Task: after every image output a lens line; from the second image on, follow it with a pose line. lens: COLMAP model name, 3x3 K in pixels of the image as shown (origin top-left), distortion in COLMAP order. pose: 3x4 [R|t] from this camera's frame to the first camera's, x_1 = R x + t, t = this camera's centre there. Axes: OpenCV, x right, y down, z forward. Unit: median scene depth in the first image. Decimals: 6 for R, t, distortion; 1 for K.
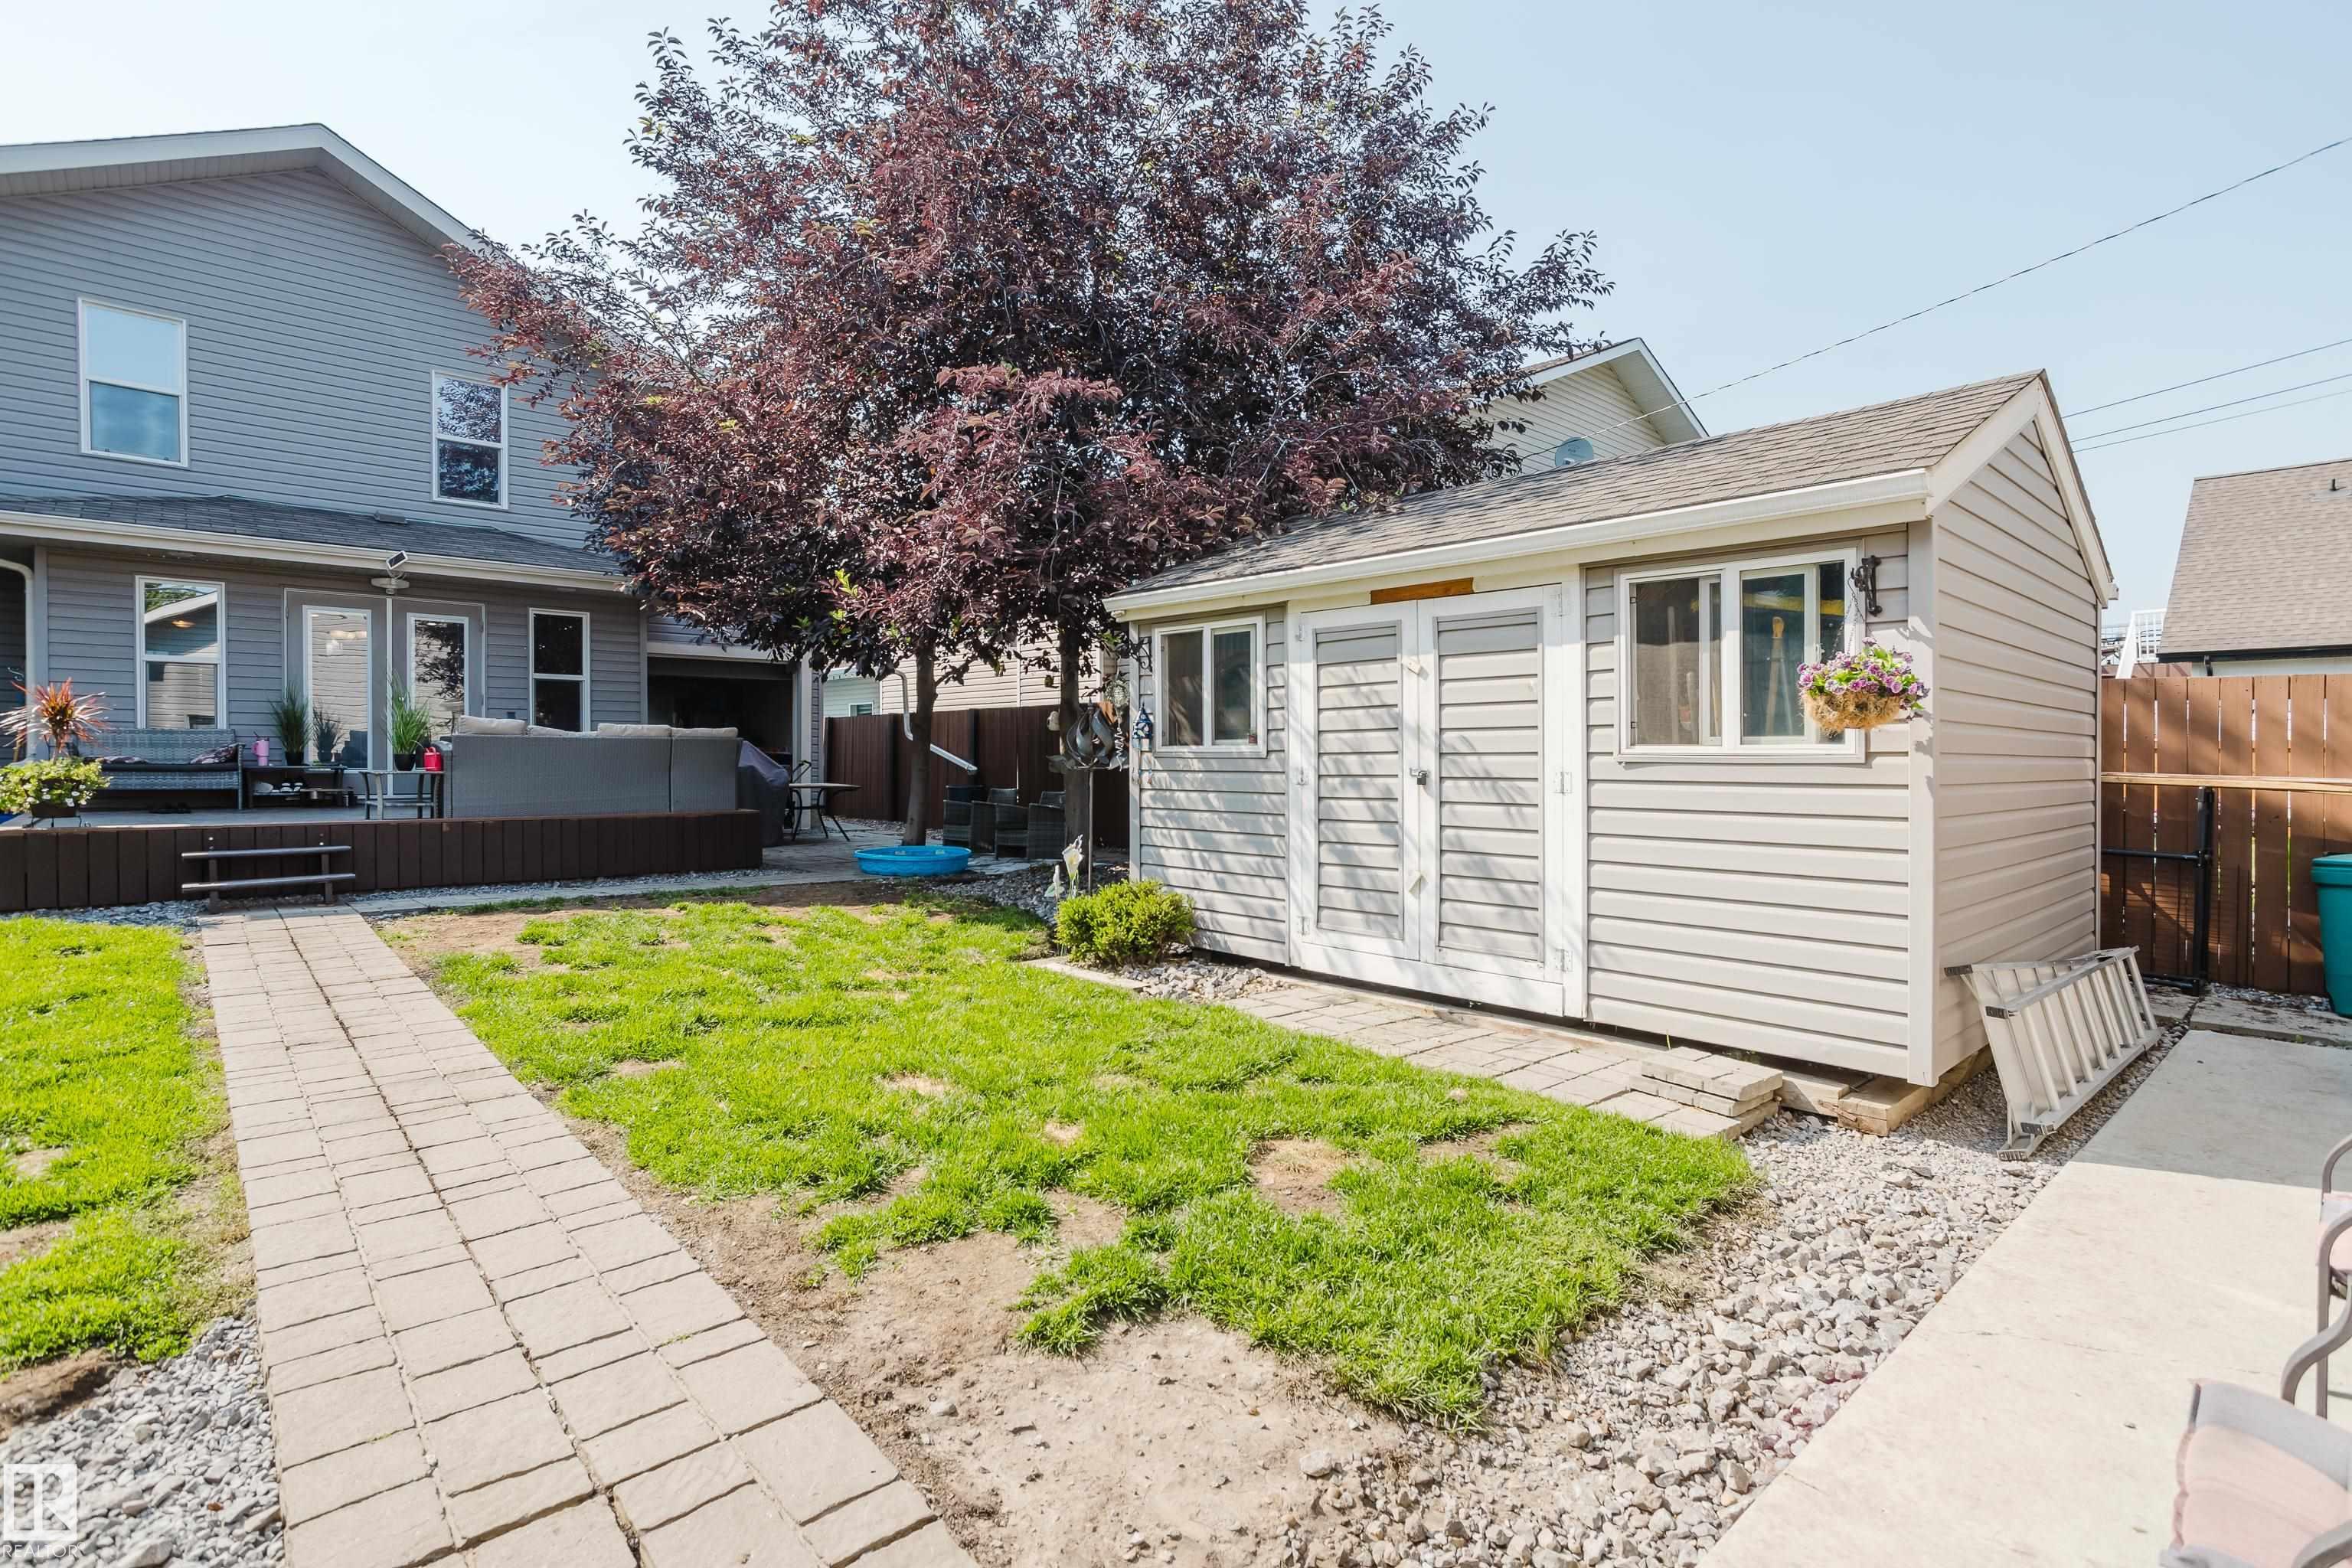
lens RADIAL K [[1137.3, 0, 1182.5], [0, 1137.3, 777.8], [0, 0, 1]] dist [-0.033421, 0.020364]
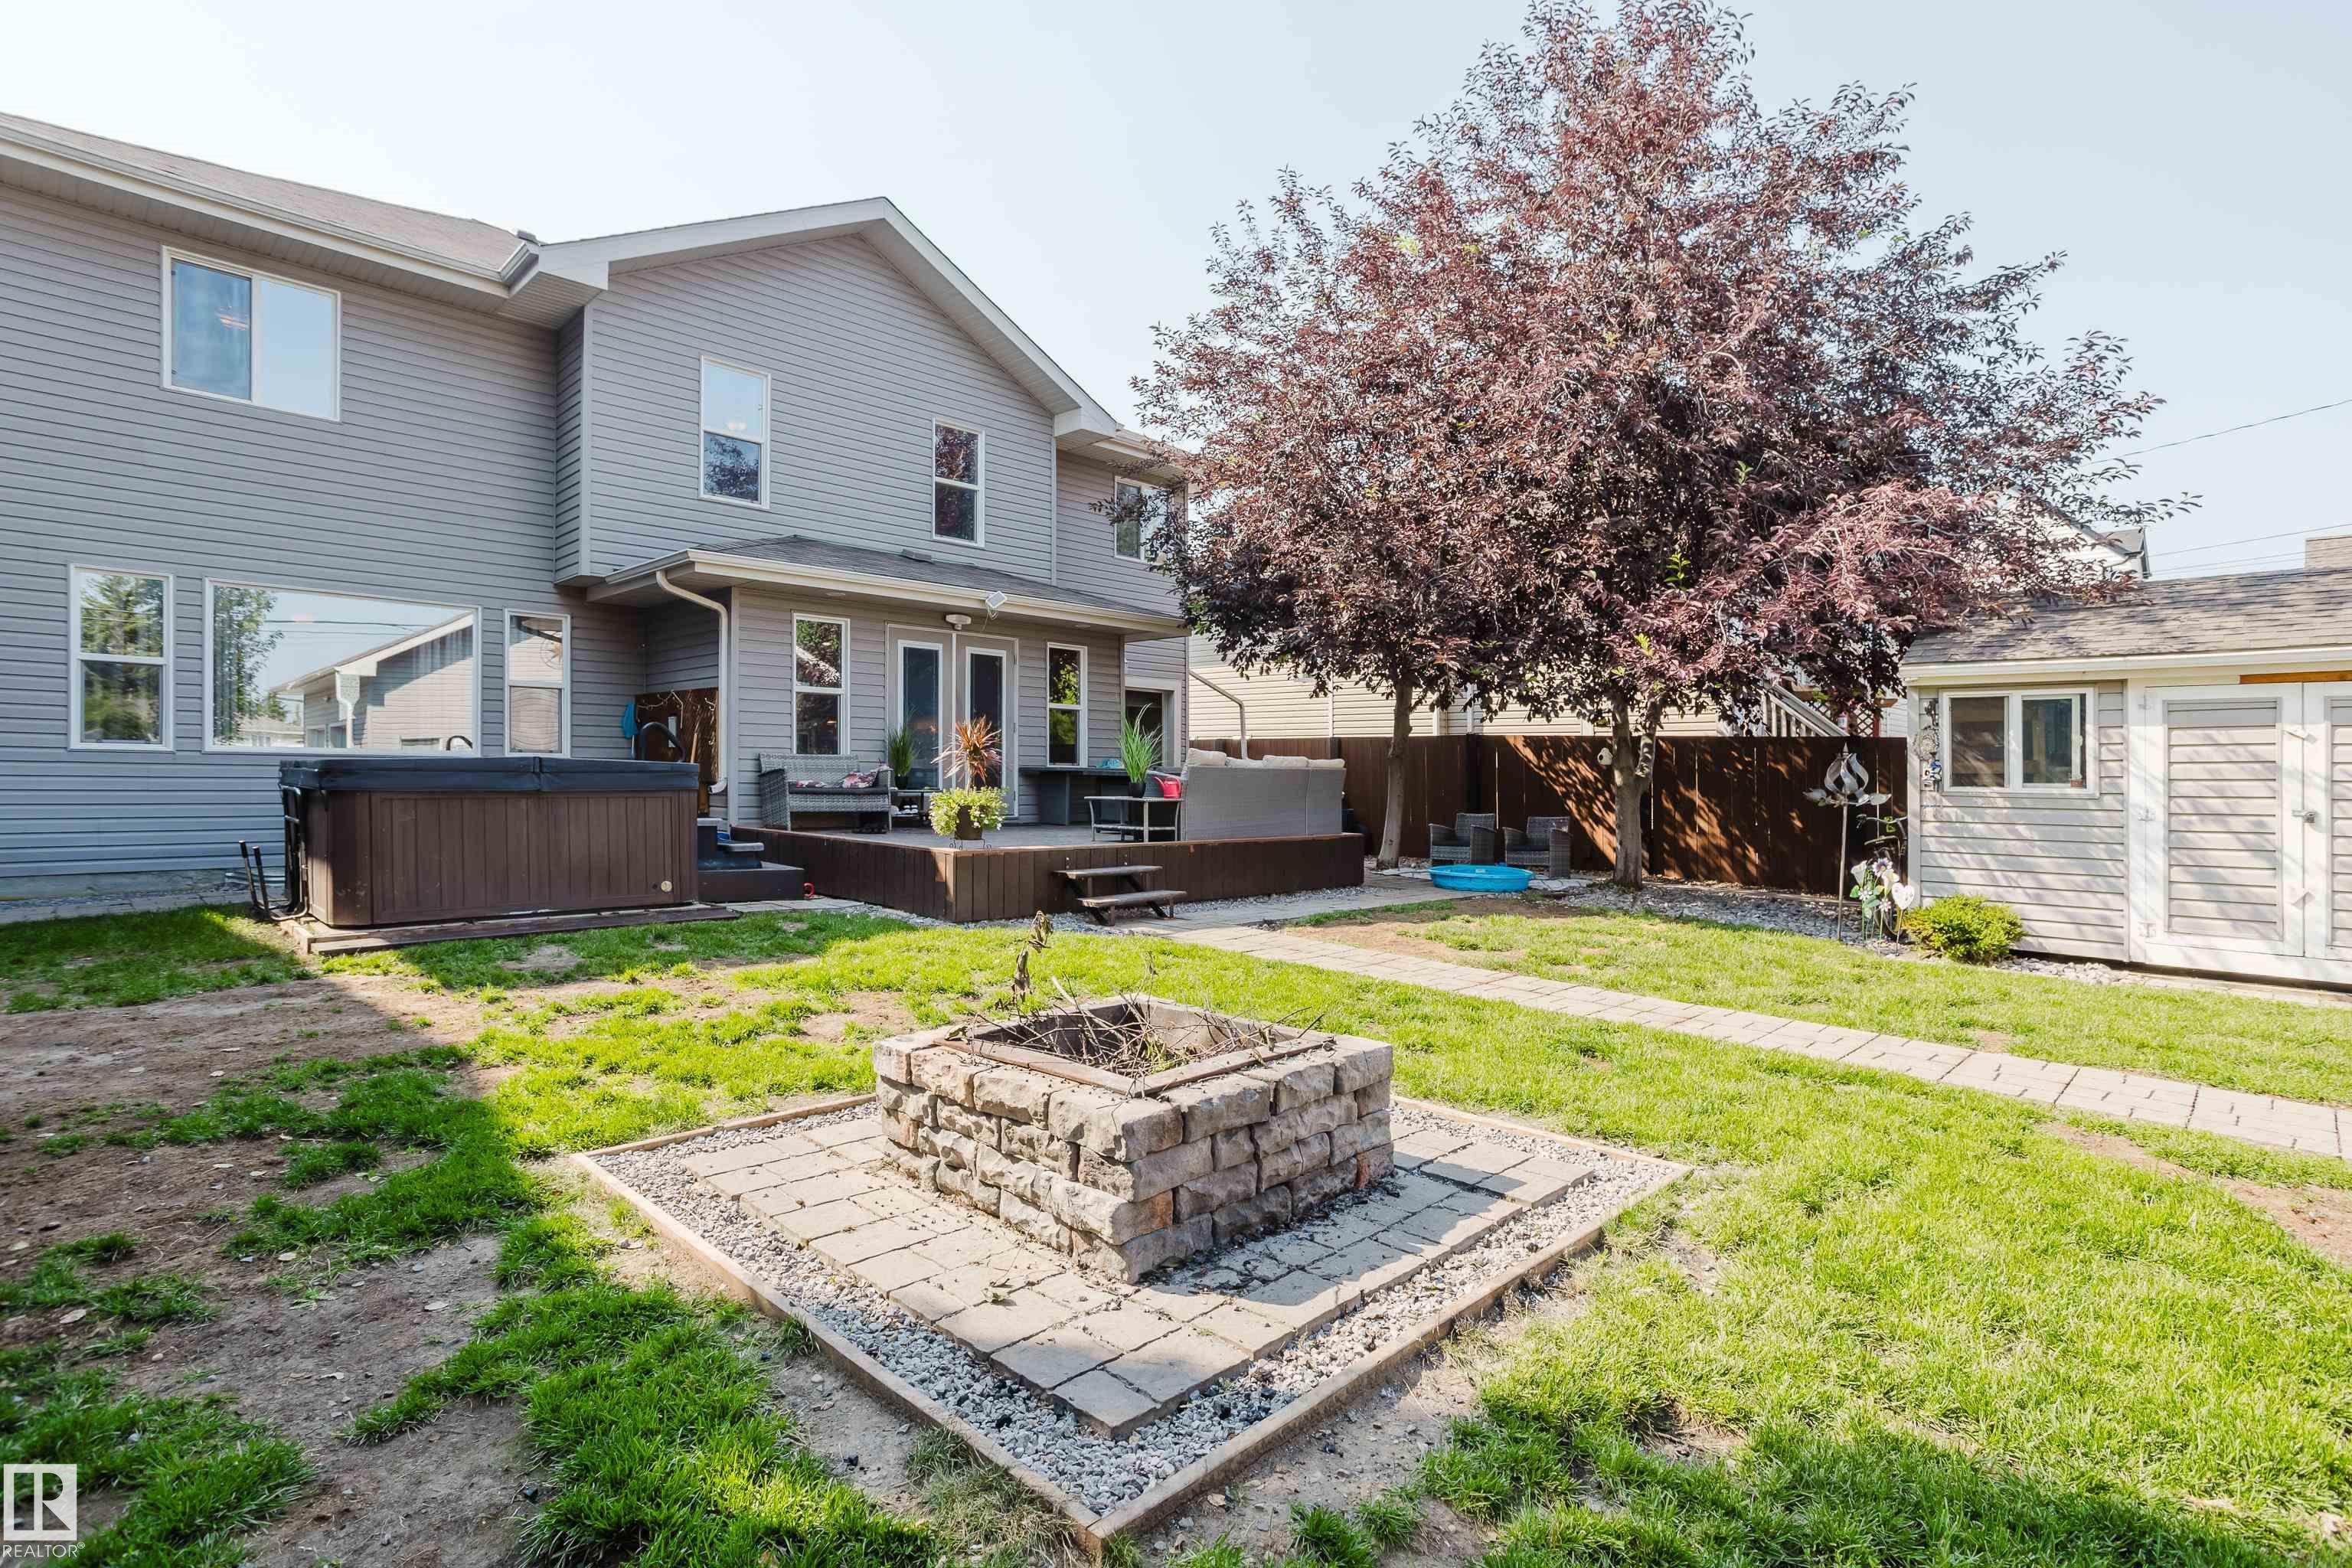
lens RADIAL K [[1137.3, 0, 1184.0], [0, 1137.3, 774.0], [0, 0, 1]] dist [-0.033421, 0.020364]
pose [[0.998082, 0.005720, 0.061638, -0.996554], [-0.005168, 0.999945, -0.009099, -0.027216], [-0.061686, 0.008763, 0.998057, -0.191290]]
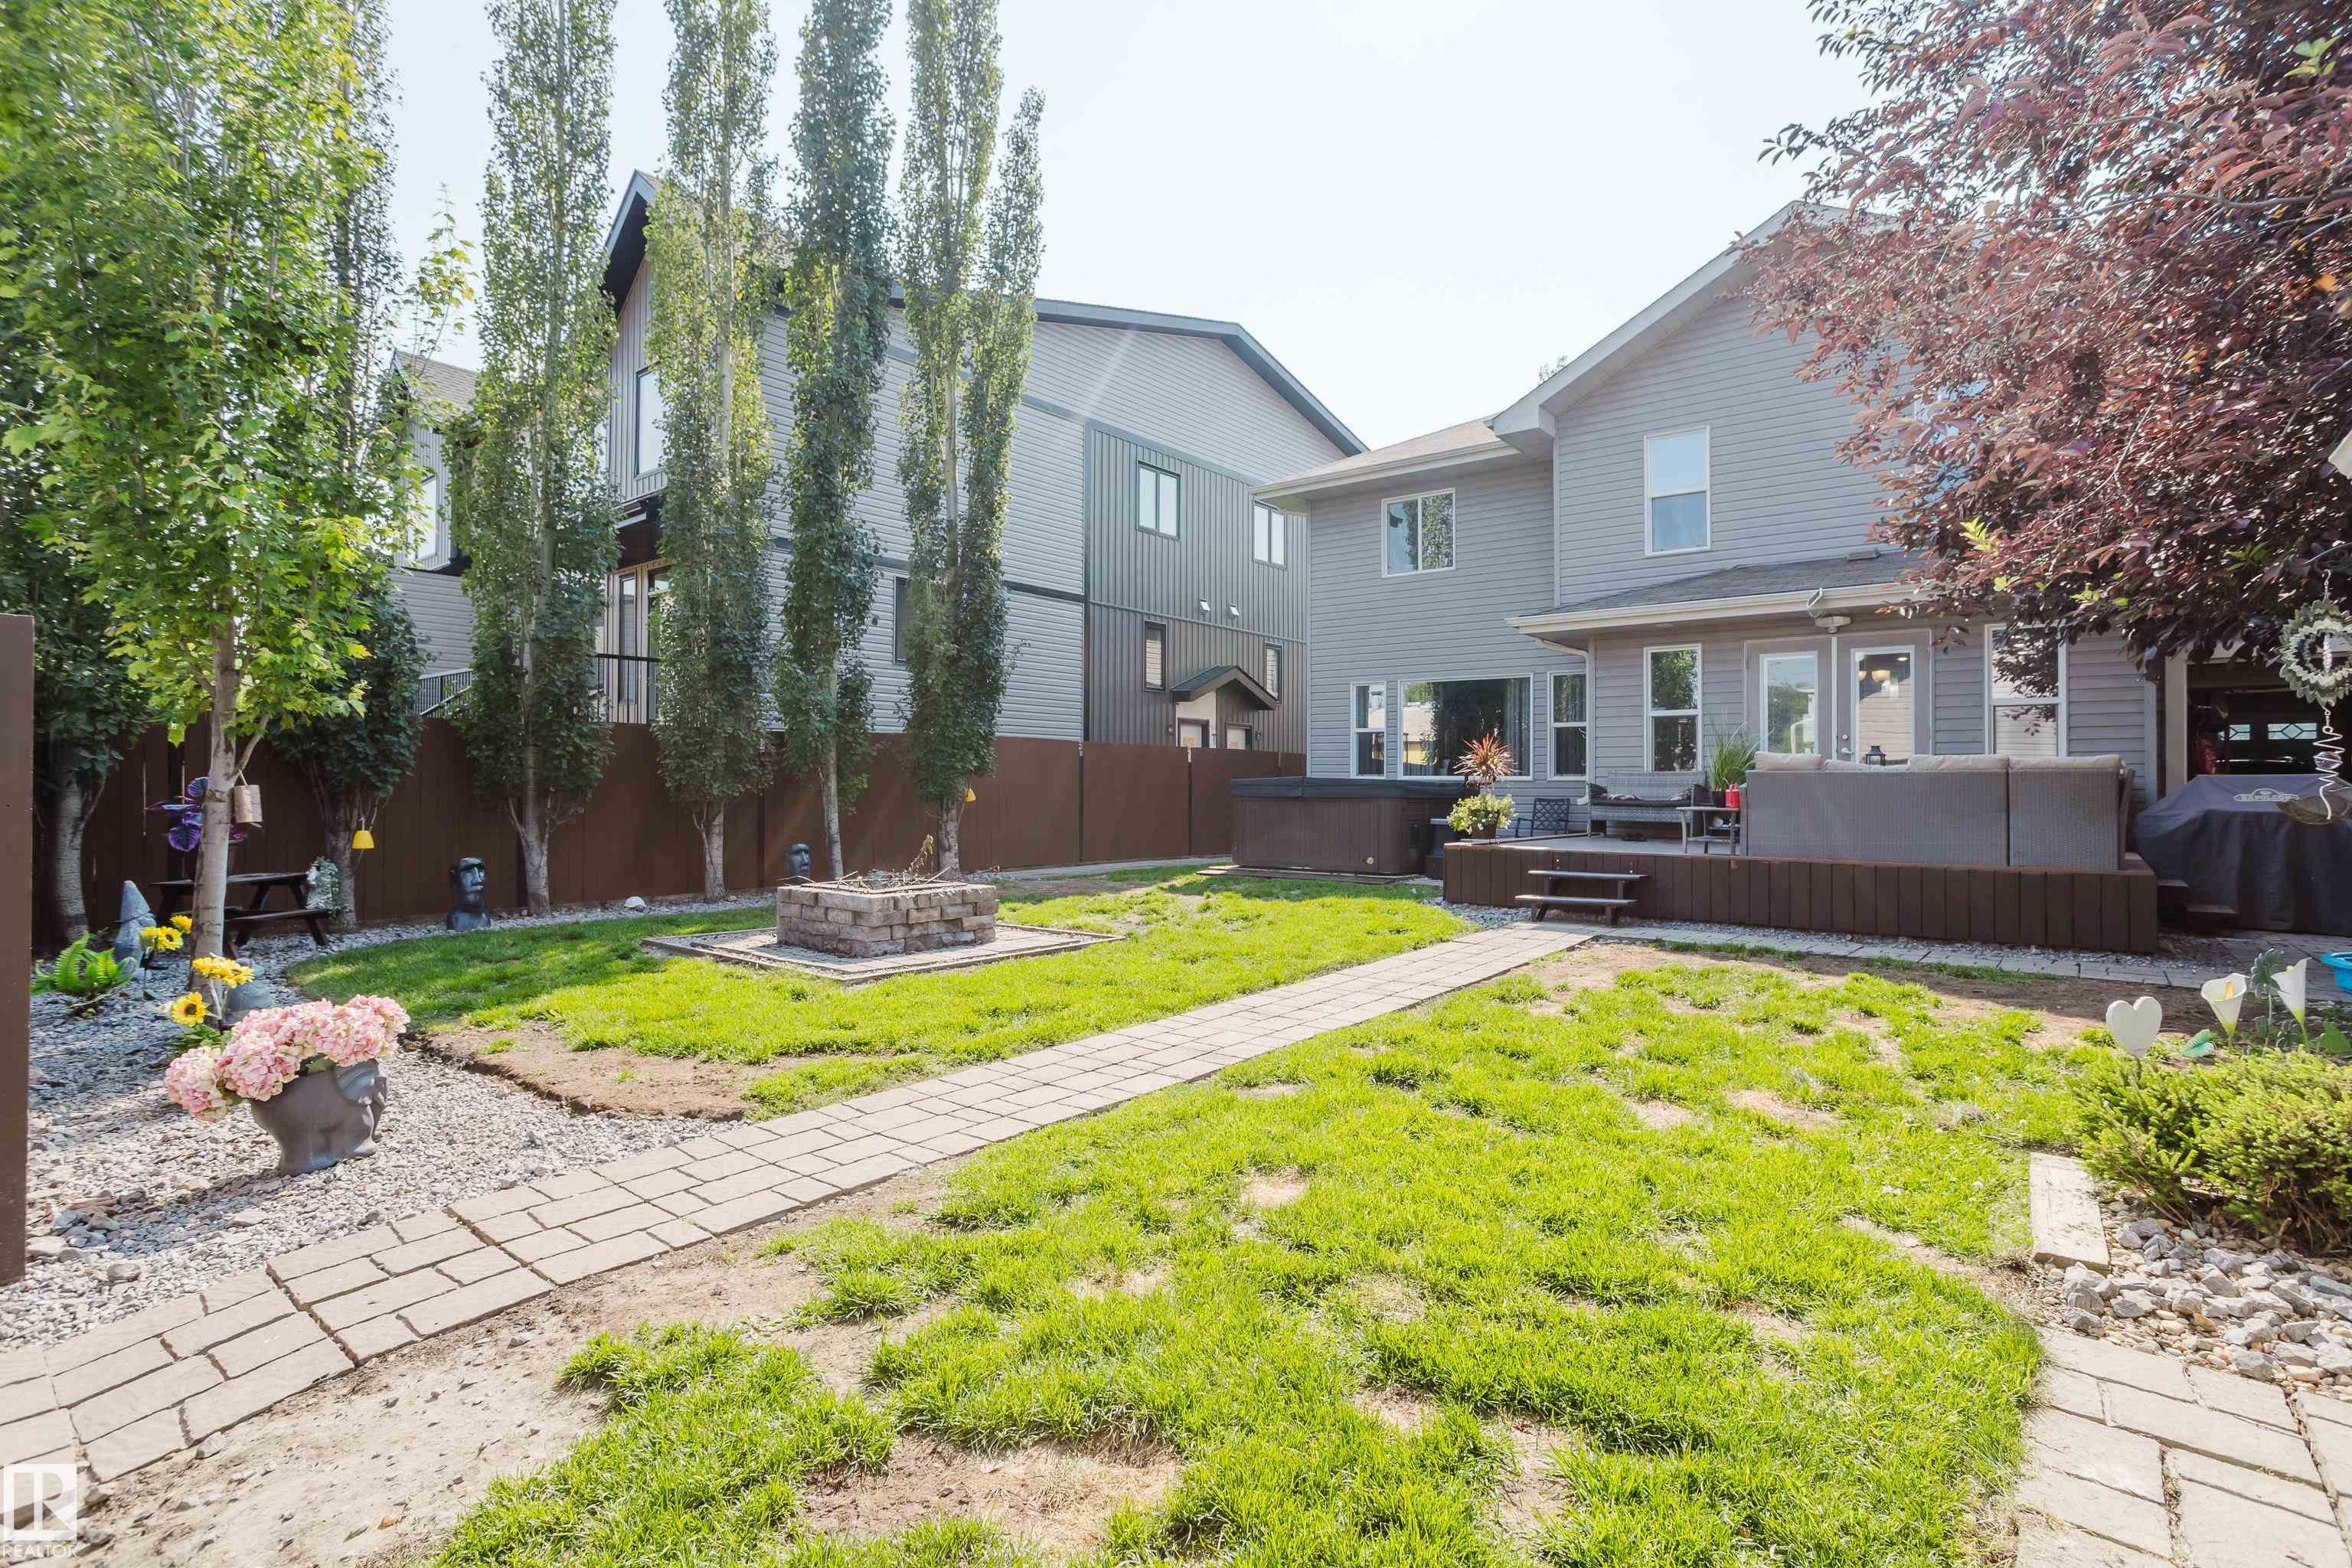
lens RADIAL K [[1137.3, 0, 1184.8], [0, 1137.3, 781.0], [0, 0, 1]] dist [-0.033421, 0.020364]
pose [[0.159336, -0.005527, -0.987209, 0.364559], [-0.020114, 0.999759, -0.008844, -0.016532], [0.987020, 0.021266, 0.159186, 0.478414]]
